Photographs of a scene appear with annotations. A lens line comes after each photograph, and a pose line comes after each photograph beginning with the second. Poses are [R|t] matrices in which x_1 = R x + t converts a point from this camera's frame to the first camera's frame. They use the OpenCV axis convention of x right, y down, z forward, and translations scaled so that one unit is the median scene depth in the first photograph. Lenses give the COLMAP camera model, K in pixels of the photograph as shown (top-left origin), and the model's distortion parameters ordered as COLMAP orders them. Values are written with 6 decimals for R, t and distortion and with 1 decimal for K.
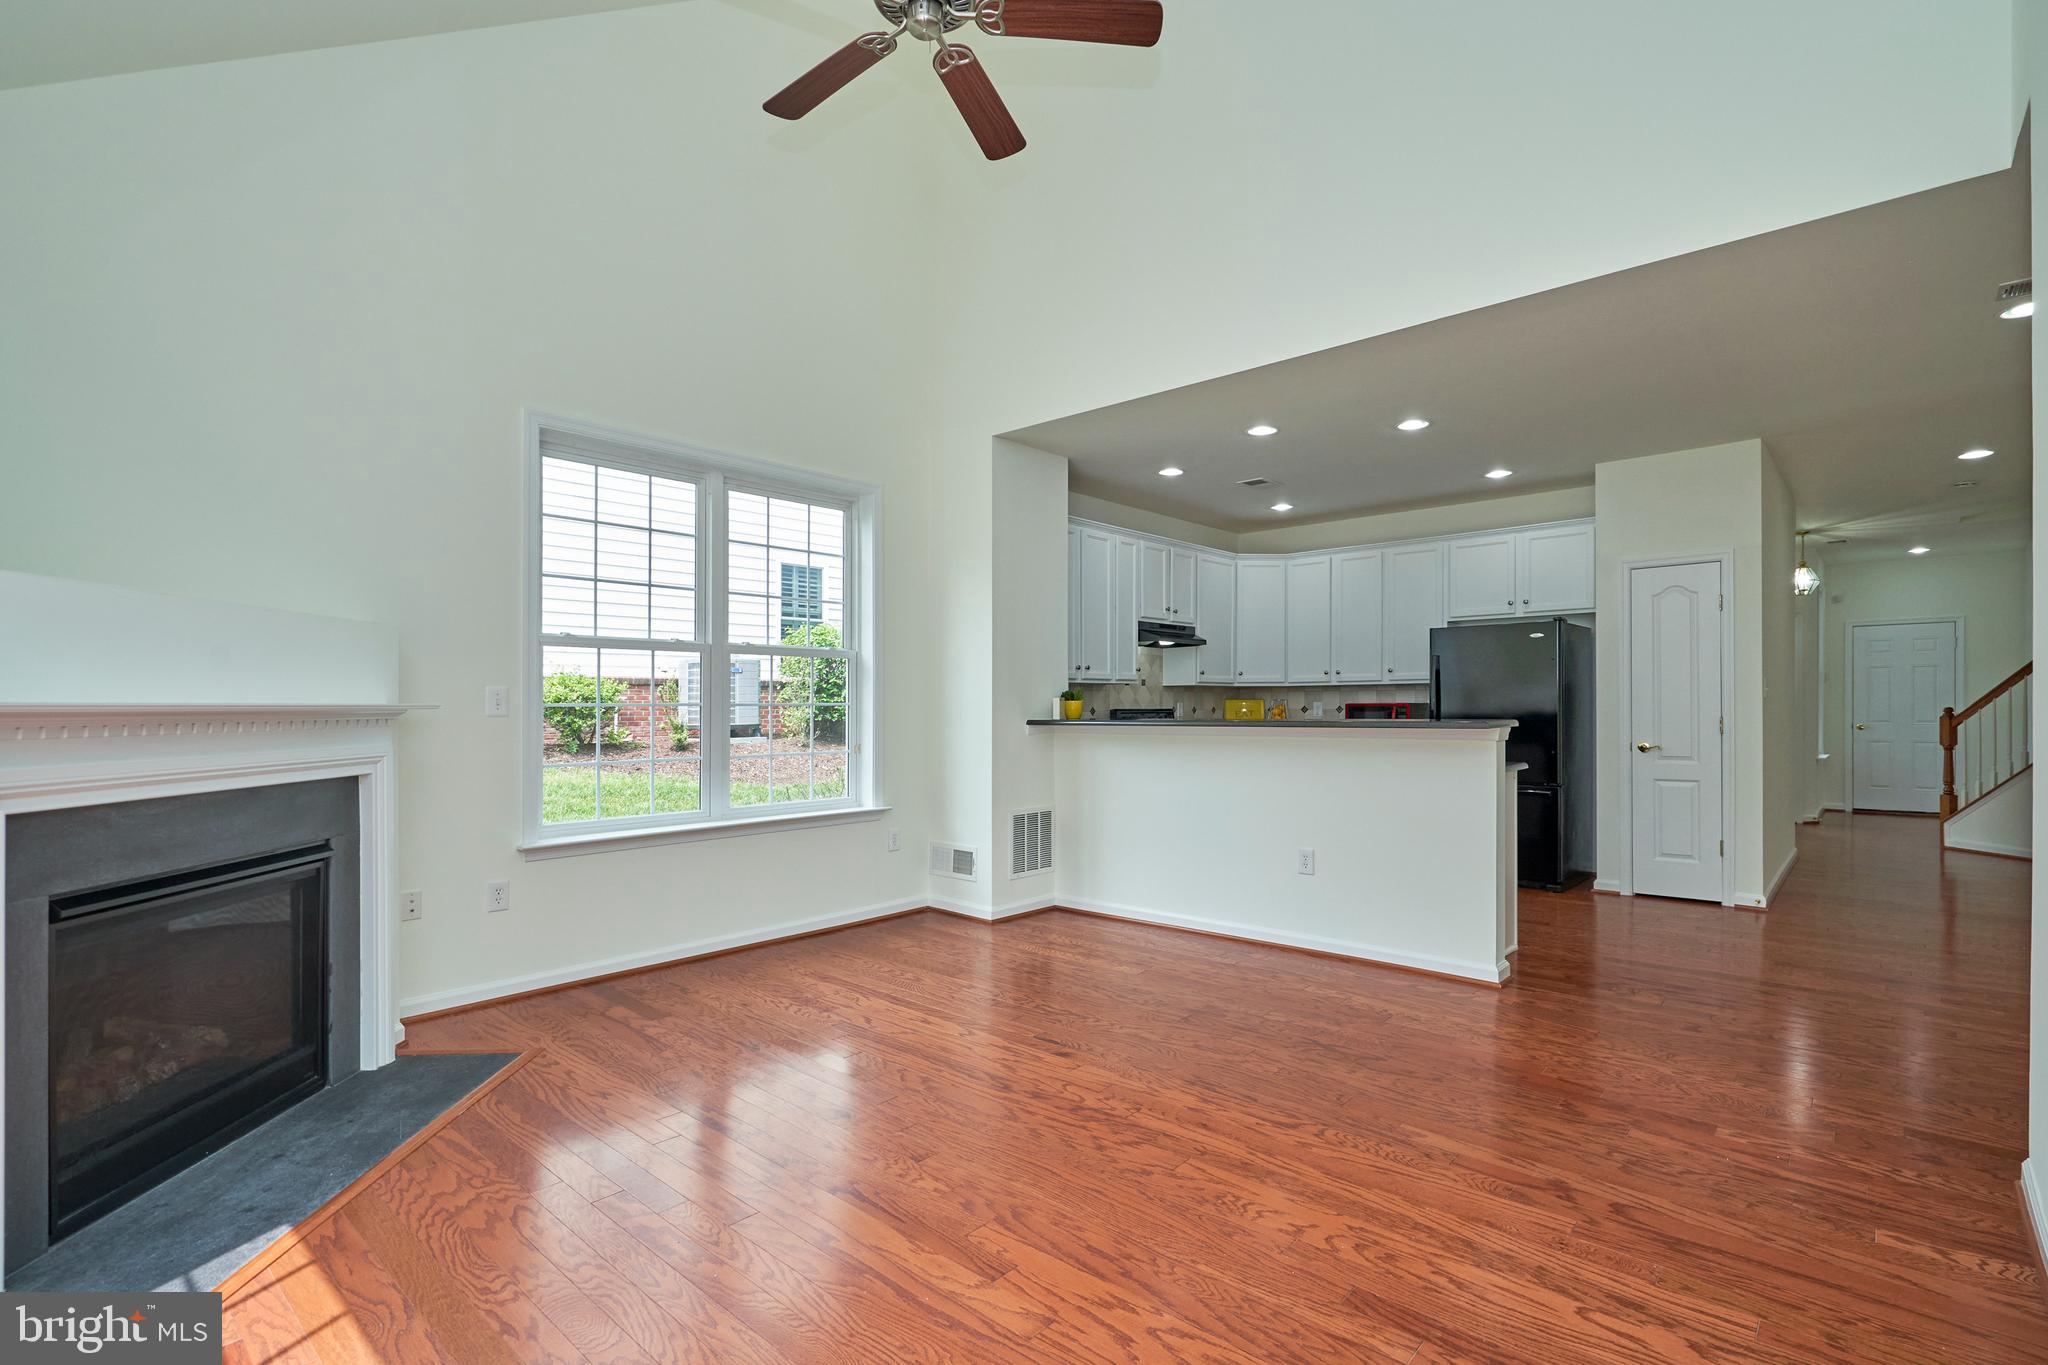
lens RADIAL K [[952.5, 0, 1027.2], [0, 952.5, 709.1], [0, 0, 1]] dist [-0.002623, -0.000016]
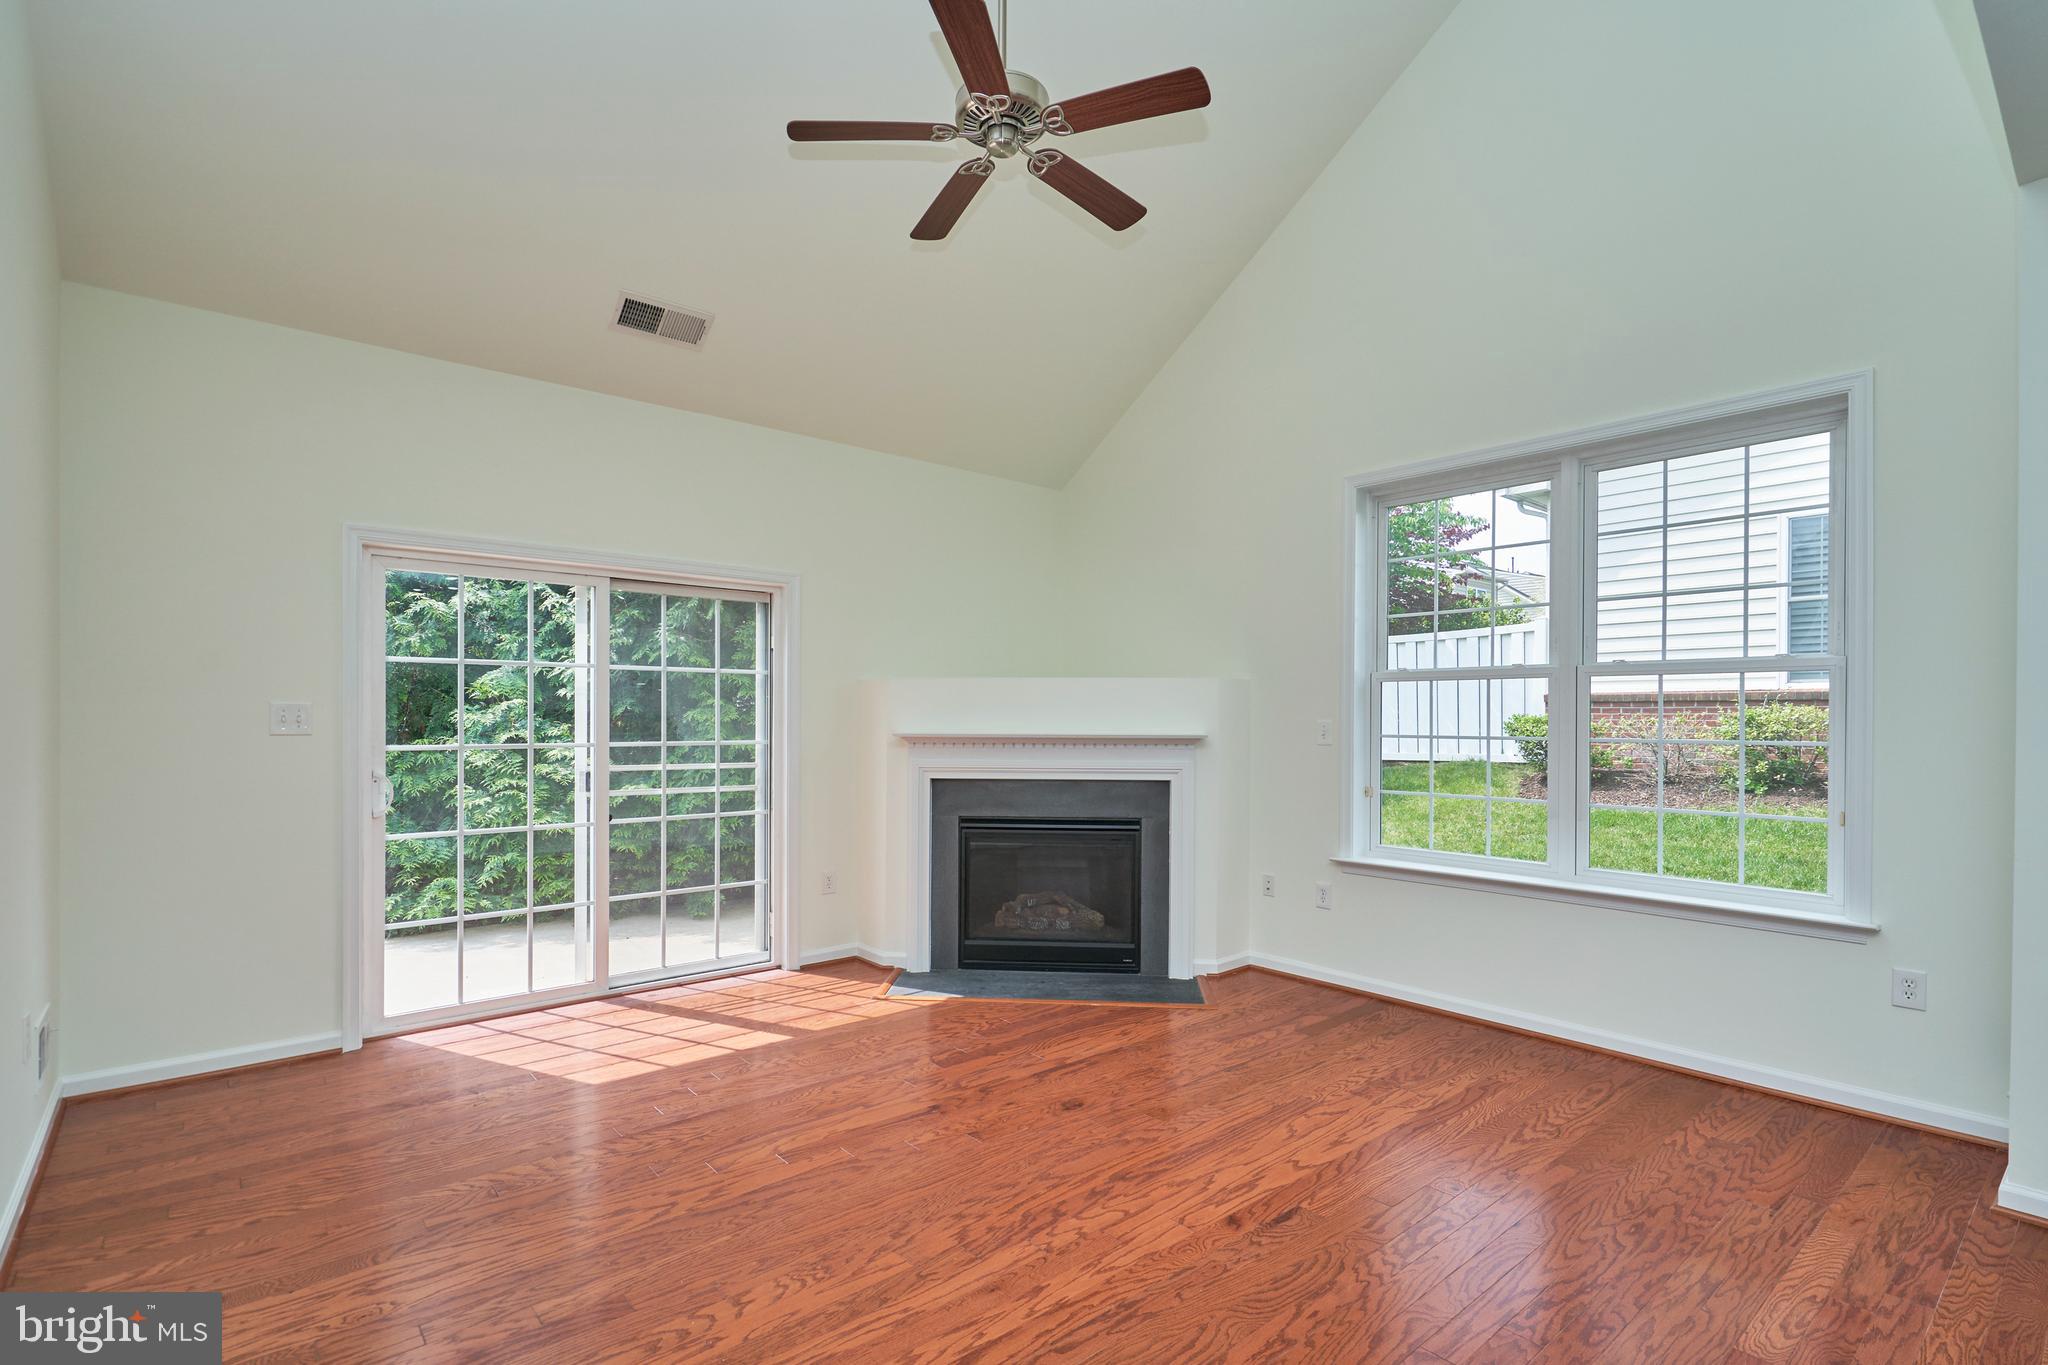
lens RADIAL K [[970.1, 0, 1050.4], [0, 970.1, 718.3], [0, 0, 1]] dist [-0.003452, -0.000220]
pose [[-0.115939, 0.006149, -0.993237, 0.443571], [-0.008702, 0.999936, 0.007206, -0.020303], [0.993218, 0.009479, -0.115878, 0.516393]]
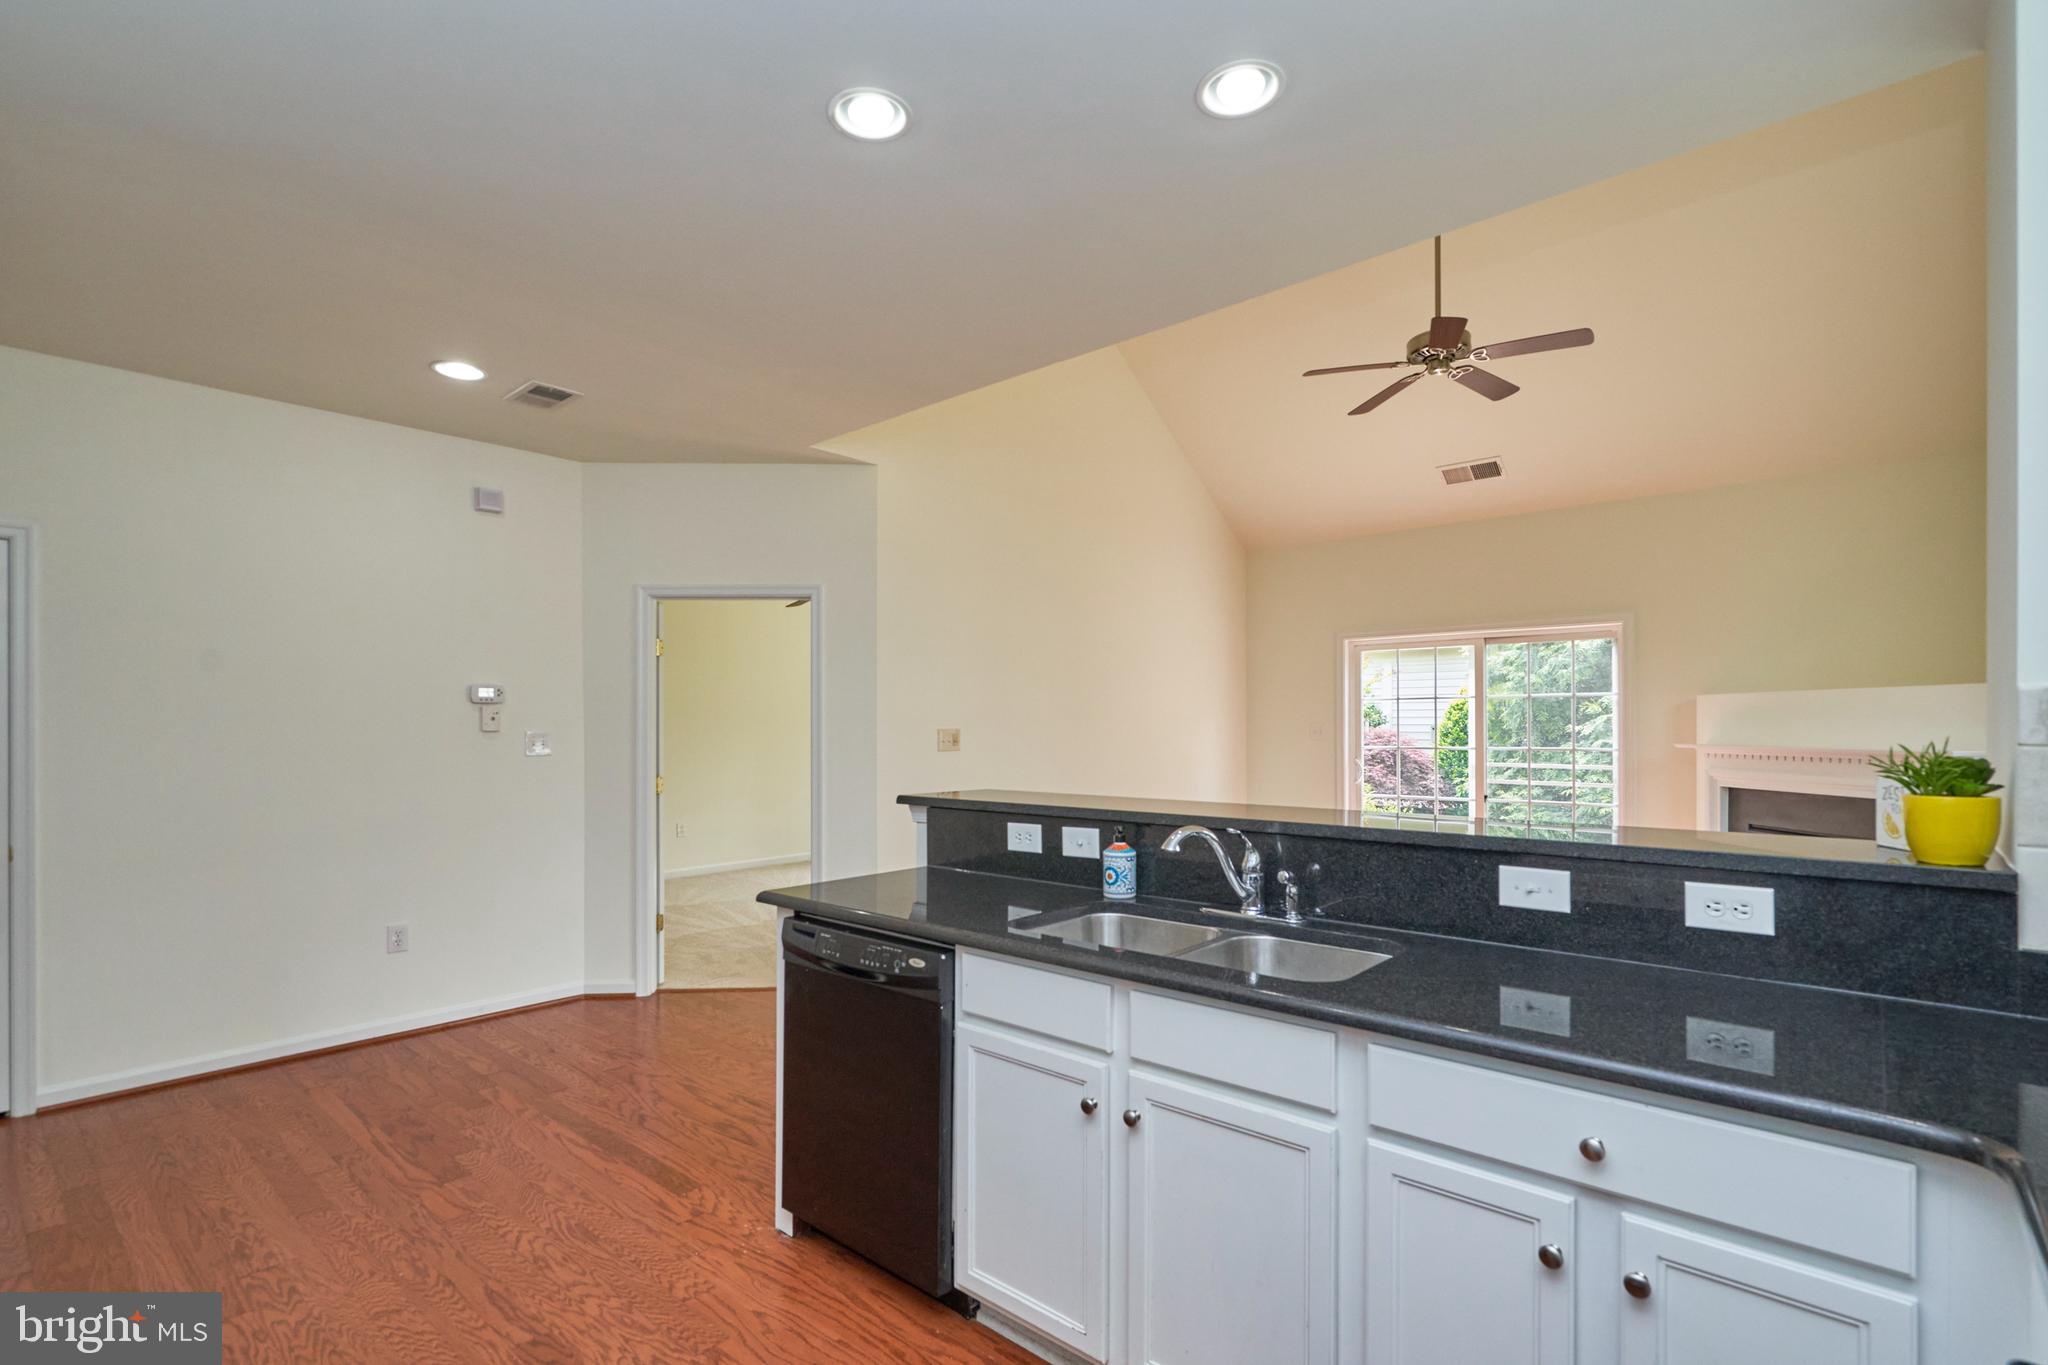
lens RADIAL K [[957.3, 0, 1025.3], [0, 957.3, 718.3], [0, 0, 1]] dist [-0.000084, 0.000704]
pose [[-0.999886, 0.014131, -0.005332, 0.291862], [0.014139, 0.999899, -0.001448, -0.031741], [0.005311, -0.001523, -0.999985, 1.198846]]
